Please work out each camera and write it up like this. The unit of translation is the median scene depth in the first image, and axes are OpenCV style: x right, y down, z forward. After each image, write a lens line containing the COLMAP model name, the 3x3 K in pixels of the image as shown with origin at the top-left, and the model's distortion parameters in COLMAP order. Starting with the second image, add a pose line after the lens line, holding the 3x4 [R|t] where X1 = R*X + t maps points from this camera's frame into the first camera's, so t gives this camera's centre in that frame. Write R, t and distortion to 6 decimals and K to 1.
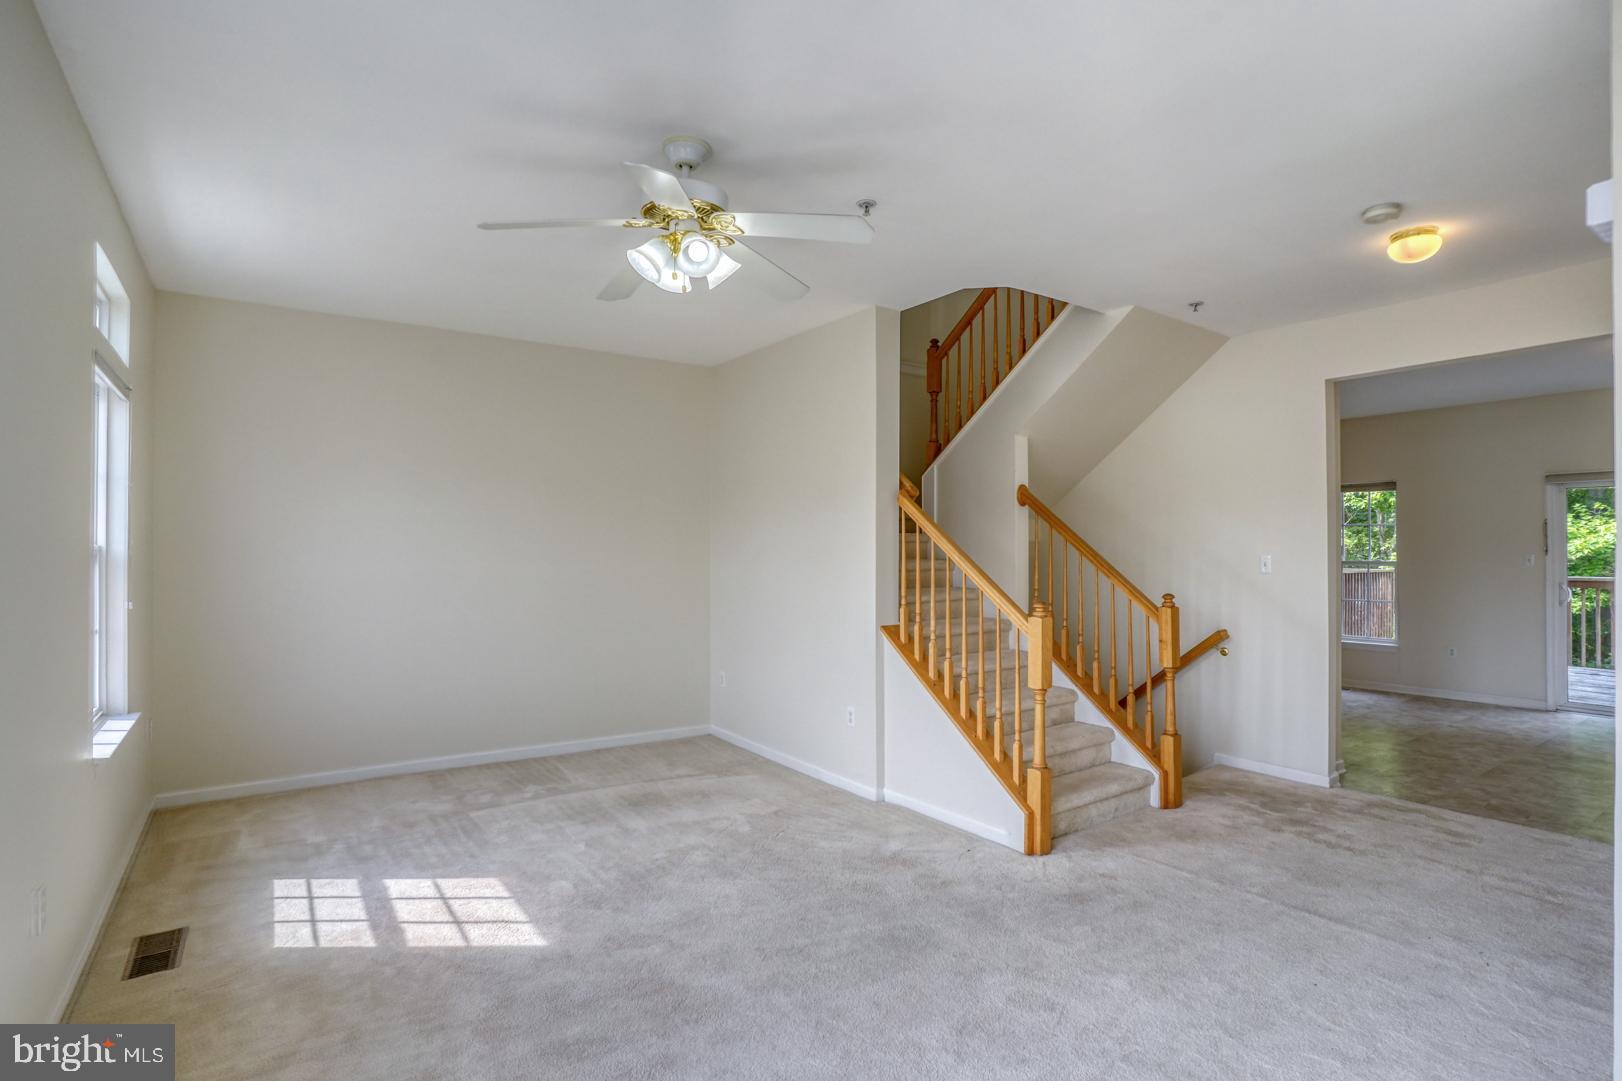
lens RADIAL K [[818.6, 0, 820.6], [0, 818.6, 537.9], [0, 0, 1]] dist [-0.090444, 0.048253]
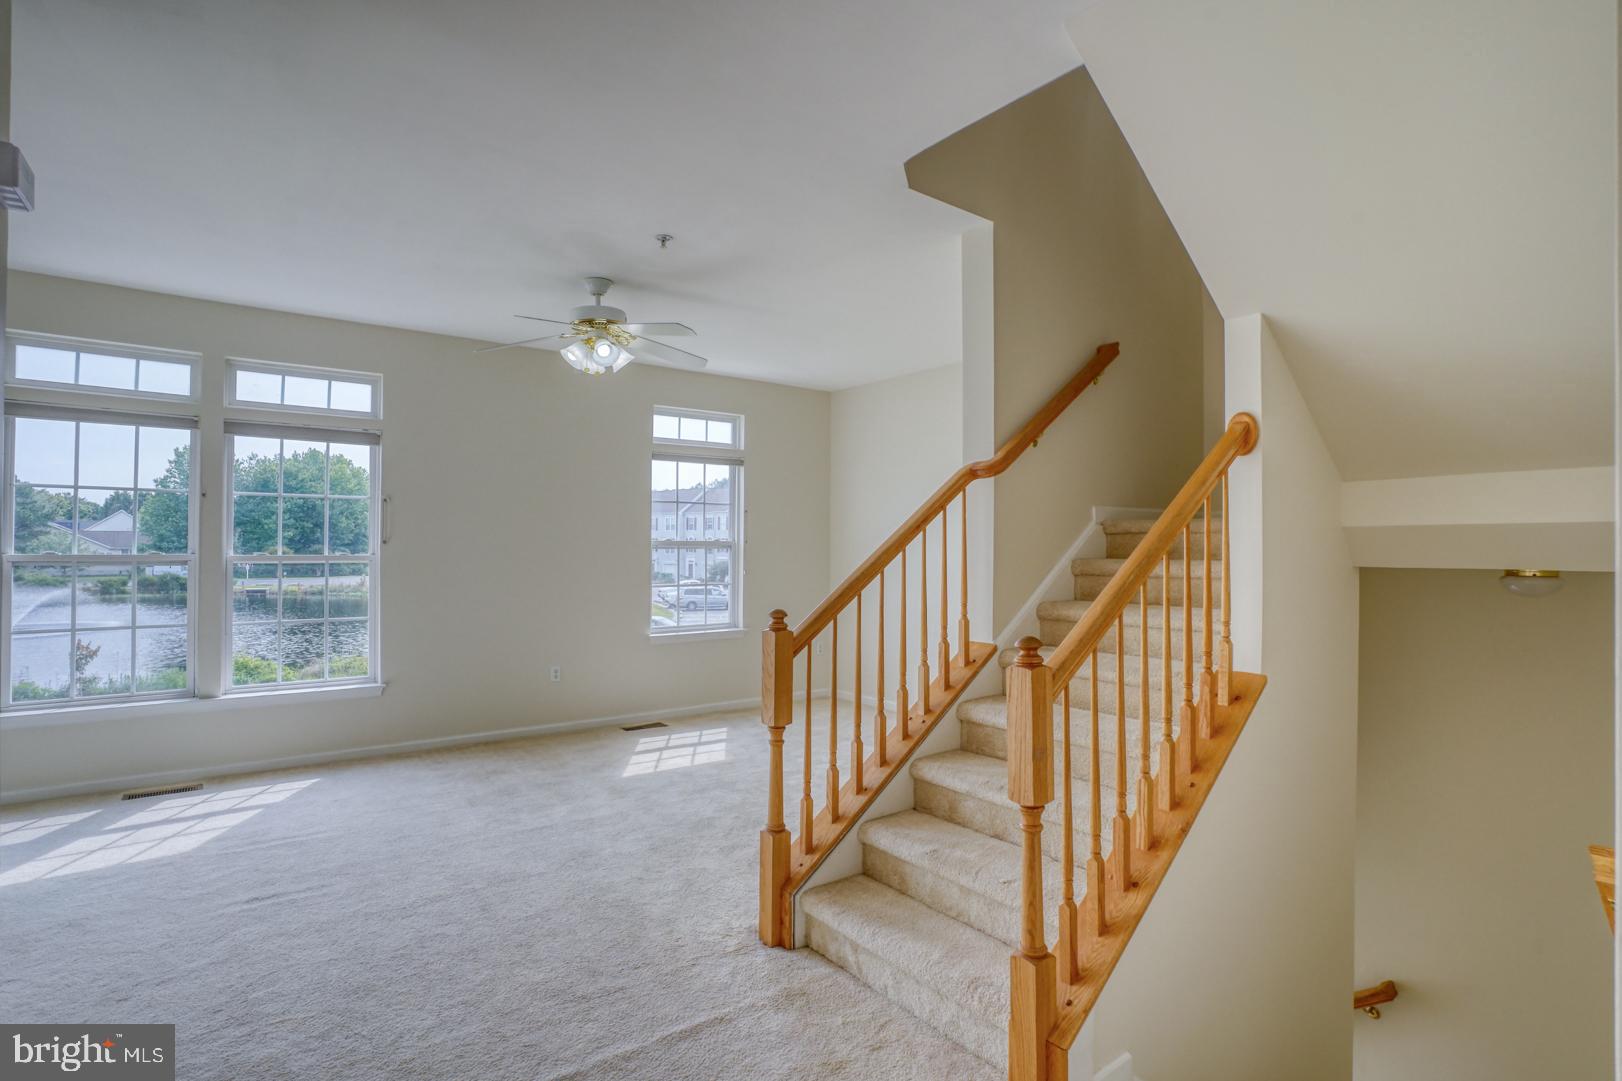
lens RADIAL K [[814.9, 0, 808.0], [0, 814.9, 532.4], [0, 0, 1]] dist [-0.066181, 0.034567]
pose [[0.044641, -0.016234, -0.998871, 0.899863], [0.002565, 0.999867, -0.016136, 0.016517], [0.999000, -0.001842, 0.044676, 0.858502]]
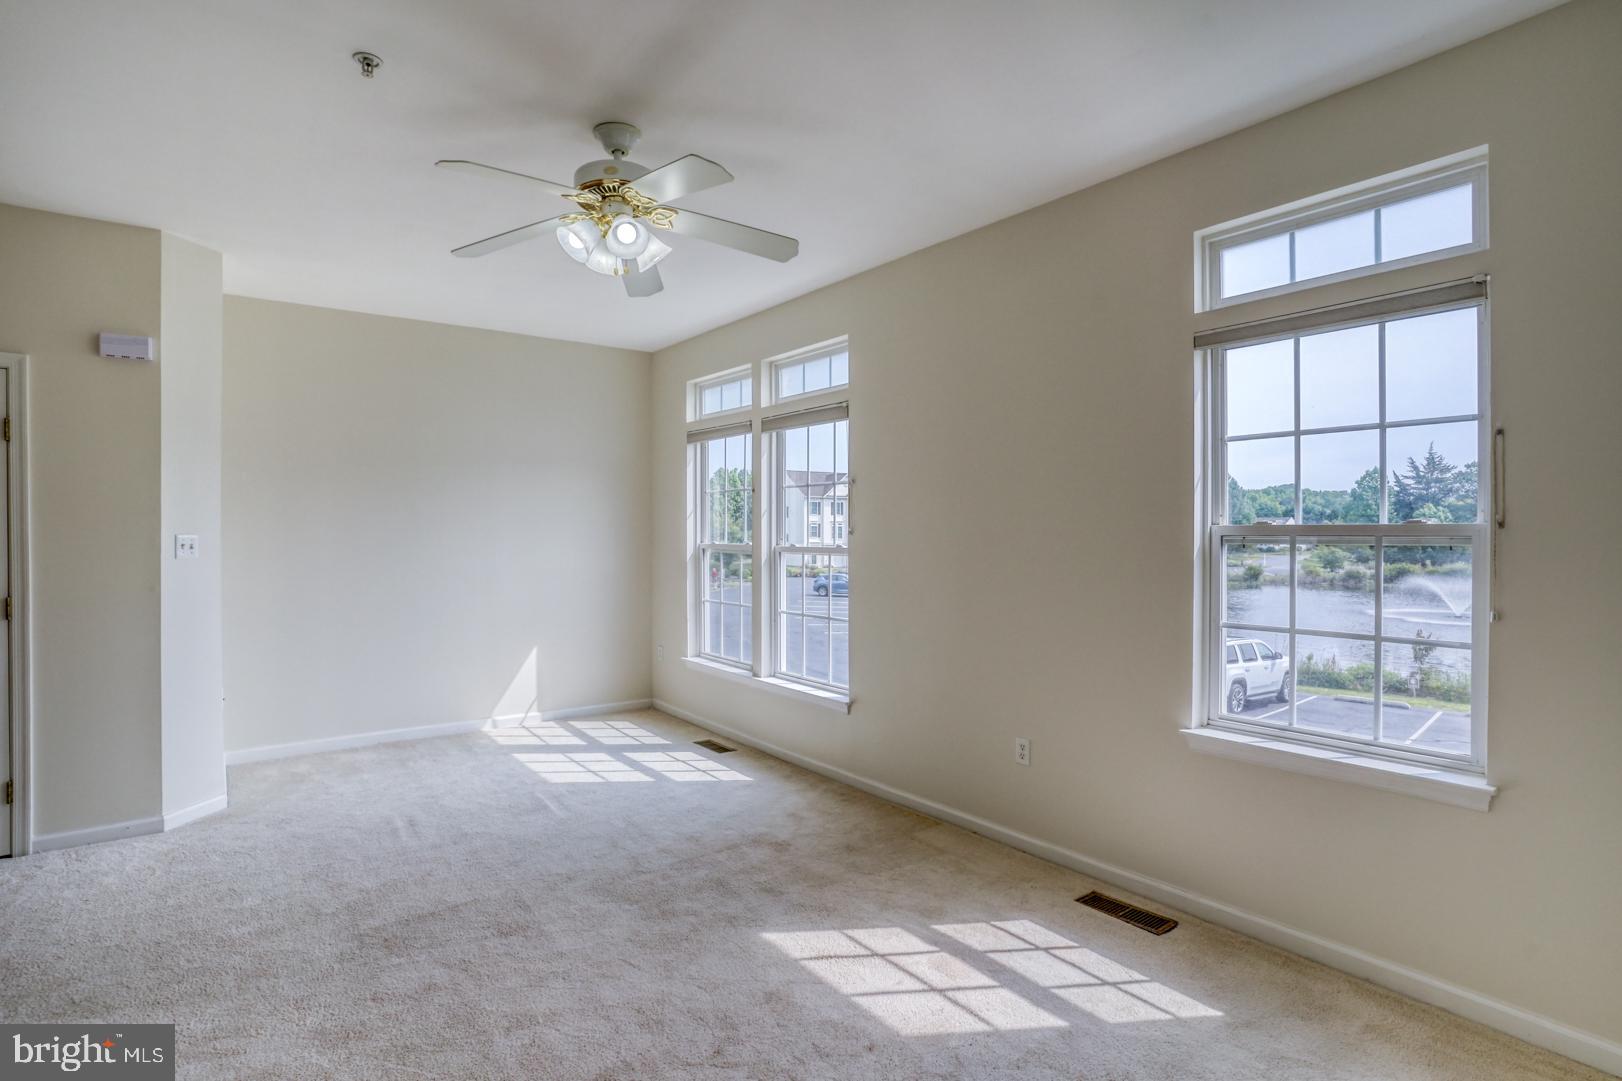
lens RADIAL K [[814.9, 0, 808.0], [0, 814.9, 532.4], [0, 0, 1]] dist [-0.066181, 0.034567]
pose [[-0.999122, 0.000293, -0.041886, -0.236446], [0.000423, 0.999995, -0.003091, 0.013930], [0.041885, -0.003106, -0.999118, 1.299178]]
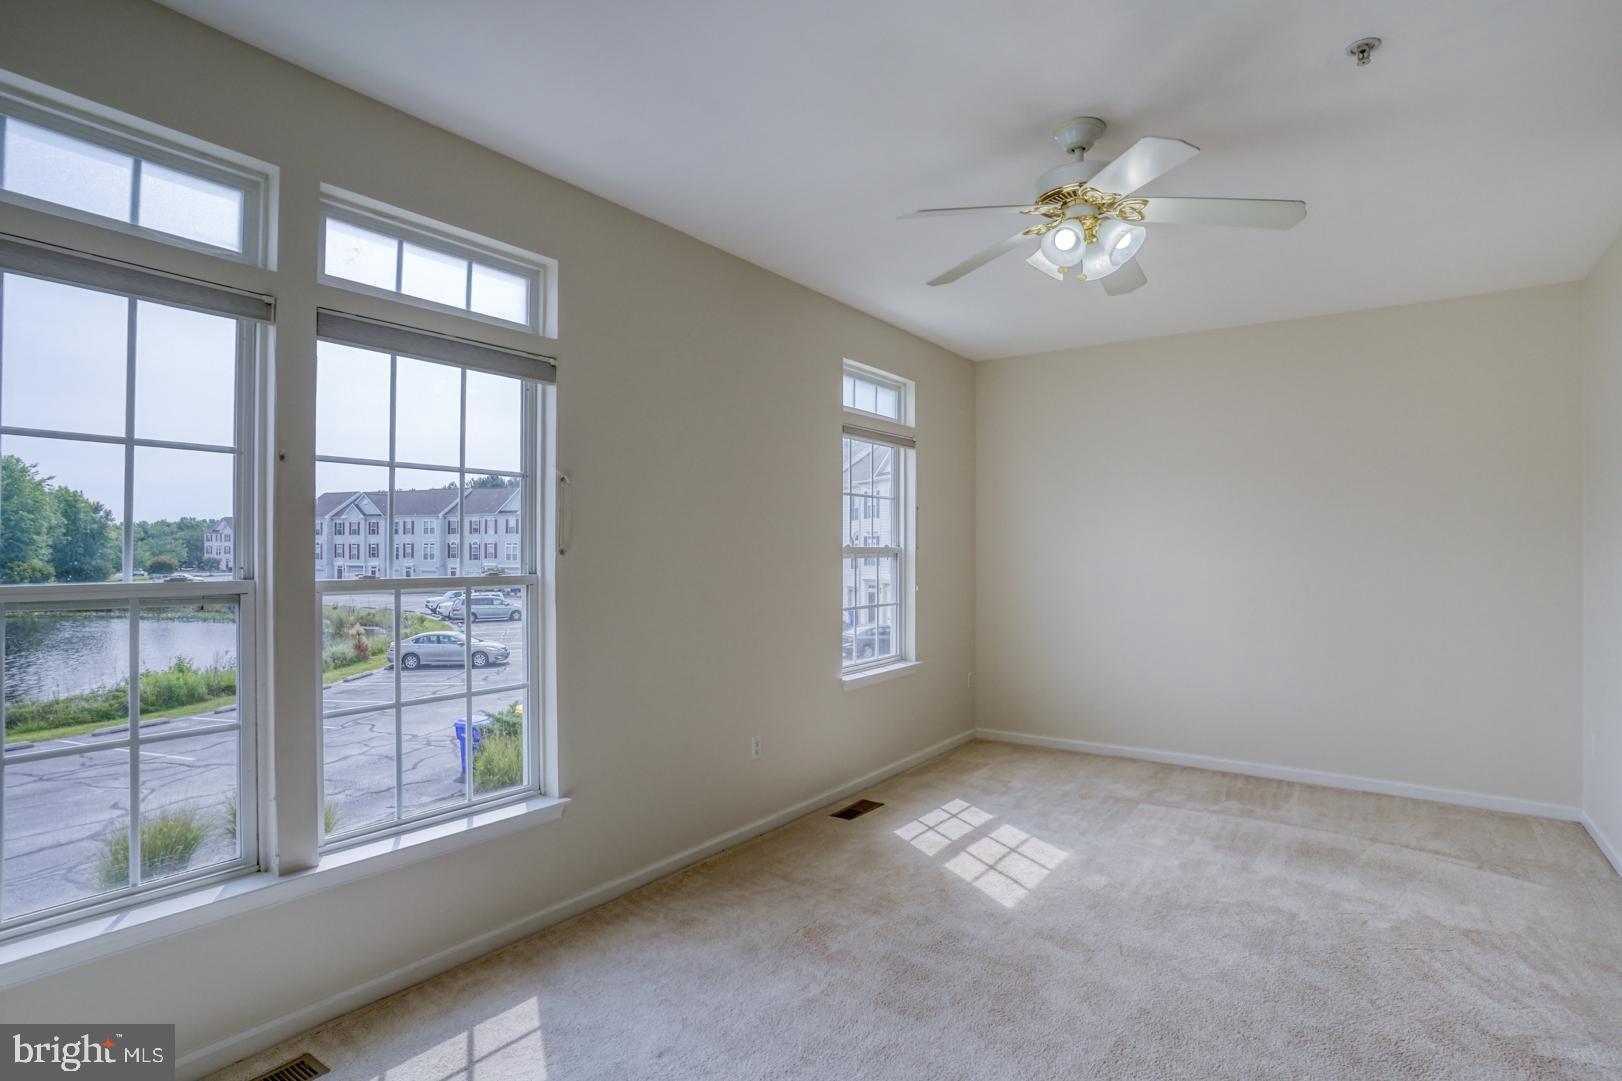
lens RADIAL K [[814.9, 0, 808.0], [0, 814.9, 532.4], [0, 0, 1]] dist [-0.066181, 0.034567]
pose [[0.327007, -0.021399, -0.944779, 0.402128], [0.006603, 0.999771, -0.020359, 0.009752], [0.944999, 0.000419, 0.327074, 0.246209]]
